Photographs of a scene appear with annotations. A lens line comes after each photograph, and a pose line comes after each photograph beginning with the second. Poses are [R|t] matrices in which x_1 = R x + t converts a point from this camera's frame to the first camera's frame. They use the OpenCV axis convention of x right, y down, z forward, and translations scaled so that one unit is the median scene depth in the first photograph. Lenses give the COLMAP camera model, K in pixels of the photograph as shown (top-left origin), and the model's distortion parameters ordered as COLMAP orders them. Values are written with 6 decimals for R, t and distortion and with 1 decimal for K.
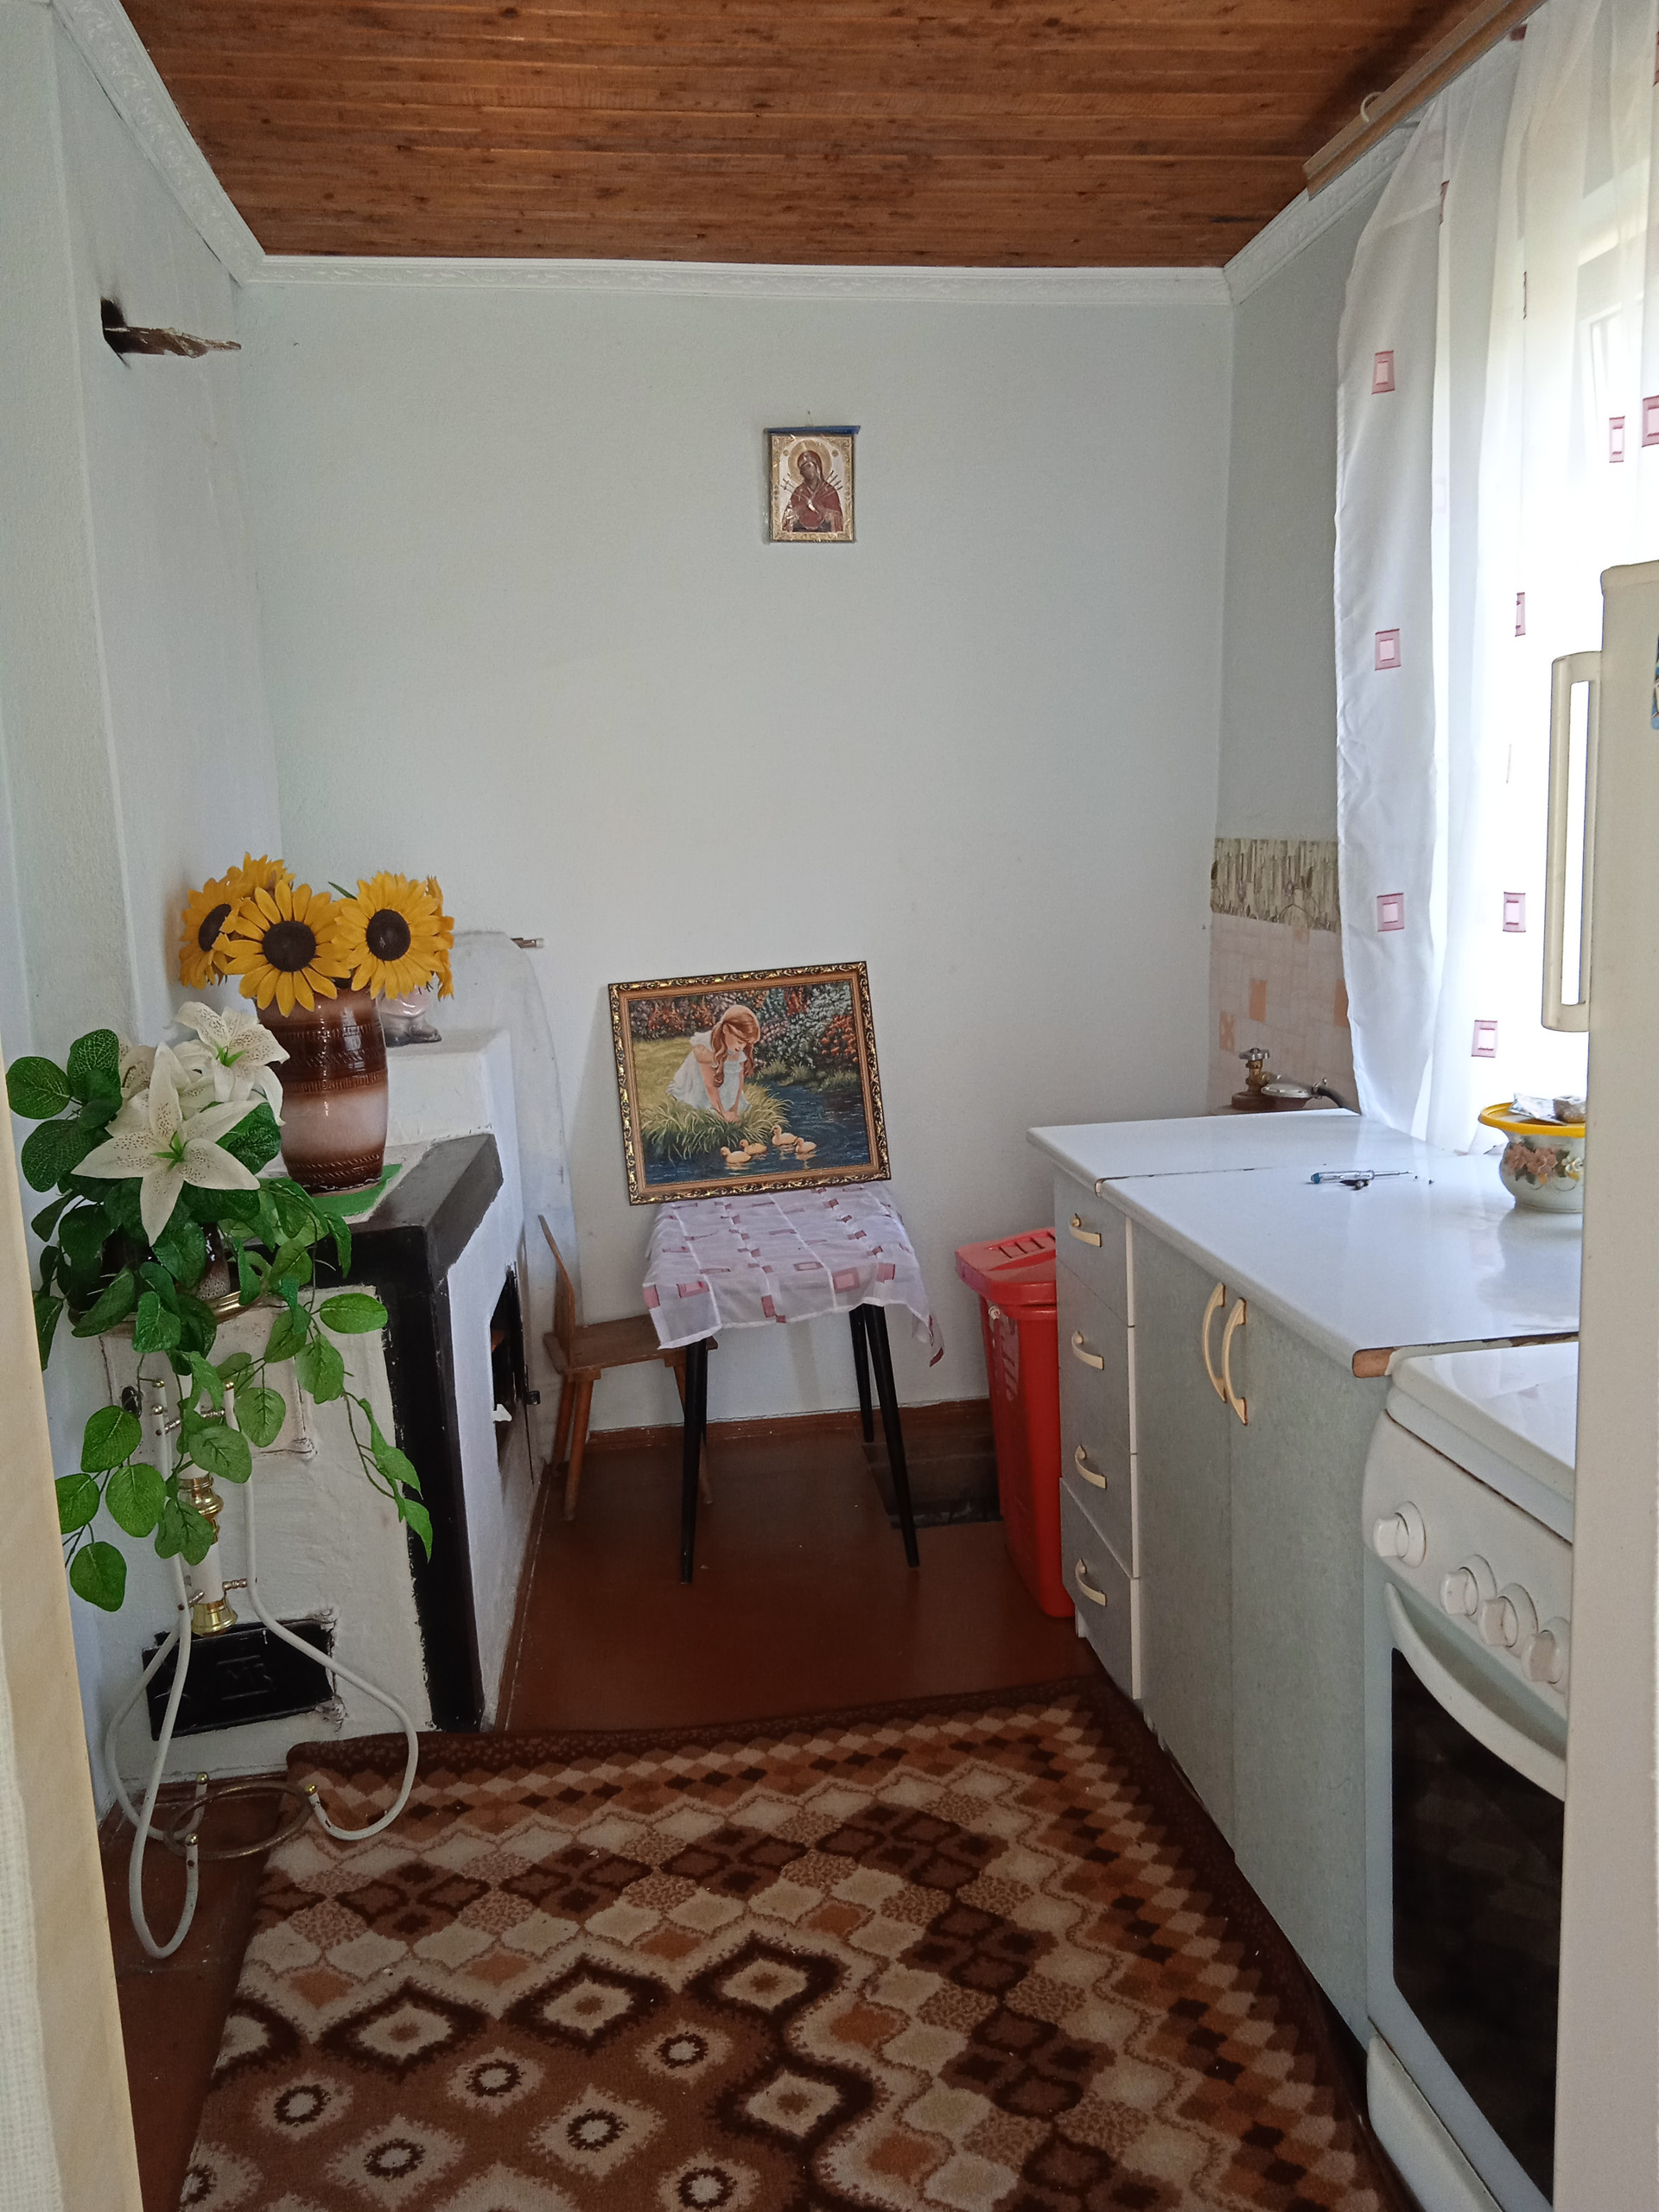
lens RADIAL K [[1793.4, 0, 867.6], [0, 1793.4, 1122.8], [0, 0, 1]] dist [0.044078, -0.059576]
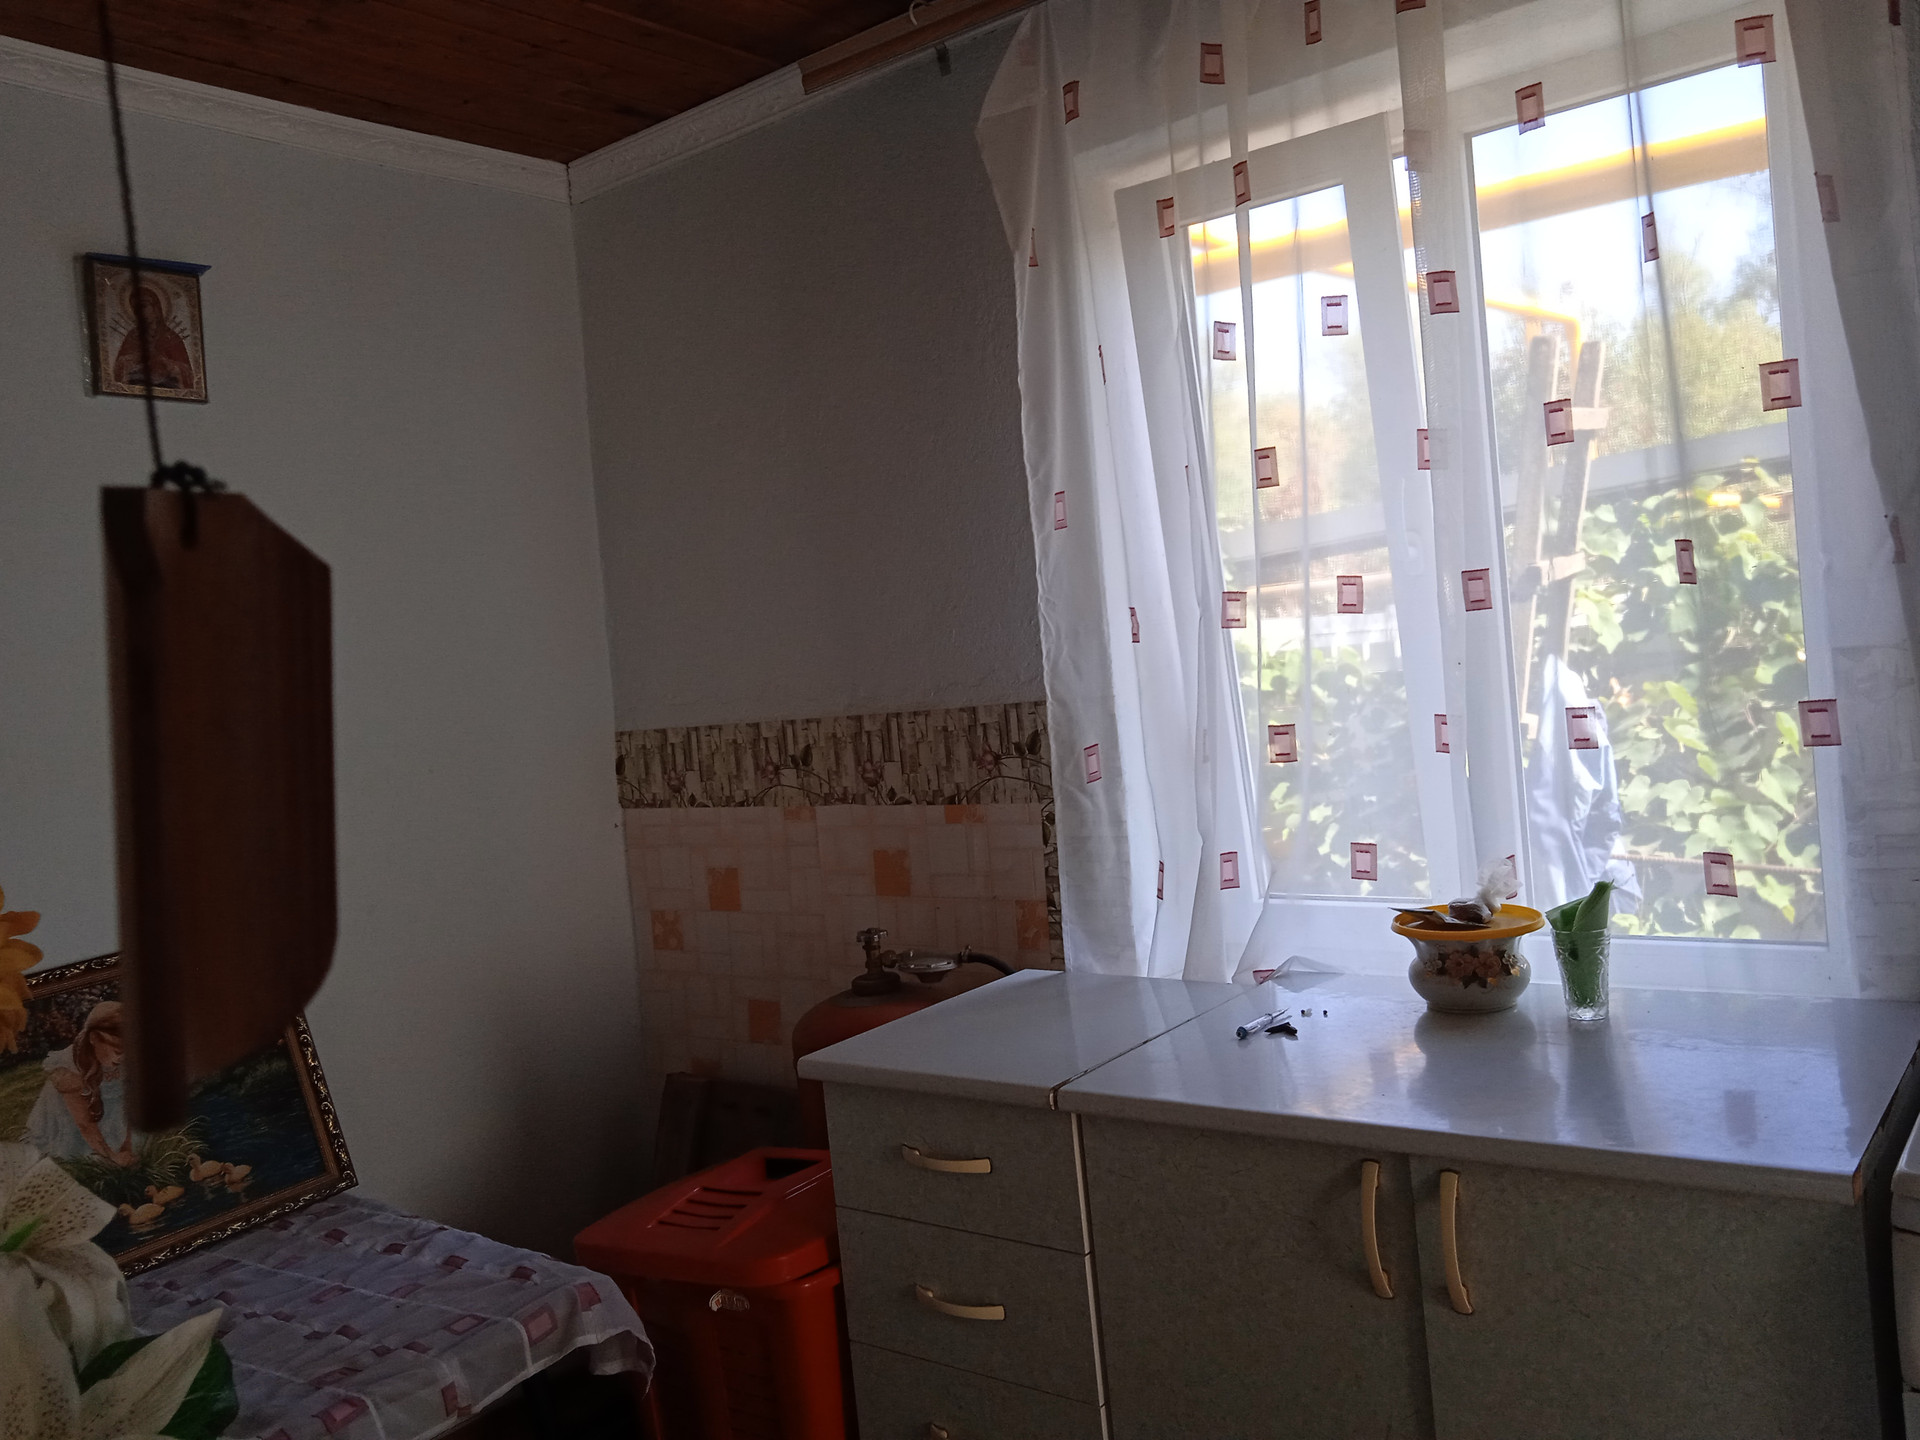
lens RADIAL K [[1556.7, 0, 963.8], [0, 1556.7, 734.2], [0, 0, 1]] dist [0.044078, -0.059576]
pose [[0.720476, -0.075570, 0.689350, -0.259426], [0.192182, 0.976869, -0.093770, -0.046814], [-0.666319, 0.200040, 0.718334, 0.301067]]
